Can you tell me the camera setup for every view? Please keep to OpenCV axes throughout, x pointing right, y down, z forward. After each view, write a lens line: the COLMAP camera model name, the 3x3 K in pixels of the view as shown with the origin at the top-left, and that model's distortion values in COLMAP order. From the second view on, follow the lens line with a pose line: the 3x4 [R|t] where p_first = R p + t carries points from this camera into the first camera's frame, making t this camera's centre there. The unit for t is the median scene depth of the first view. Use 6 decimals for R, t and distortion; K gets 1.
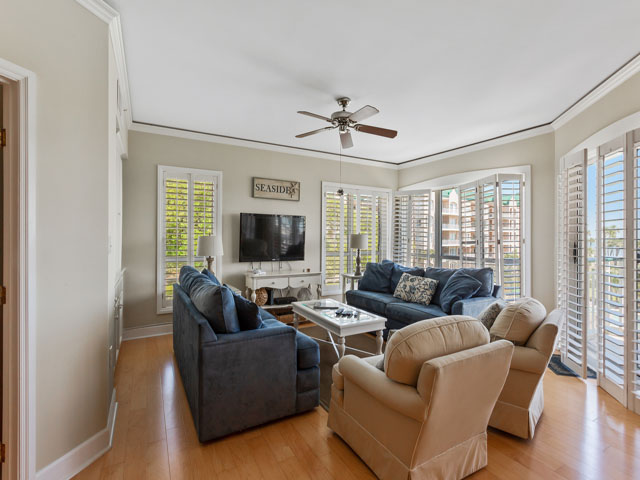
lens RADIAL K [[306.2, 0, 317.6], [0, 306.2, 238.5], [0, 0, 1]] dist [0.002855, 0.000108]
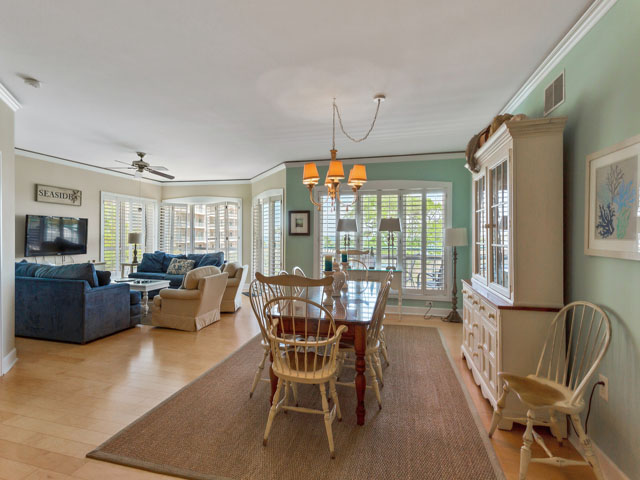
lens RADIAL K [[306.2, 0, 319.1], [0, 306.2, 237.8], [0, 0, 1]] dist [0.002855, 0.000108]
pose [[0.690274, -0.003350, 0.723541, -0.347948], [-0.003670, 0.999960, 0.008131, -0.009860], [-0.723539, -0.008268, 0.690234, -0.651023]]
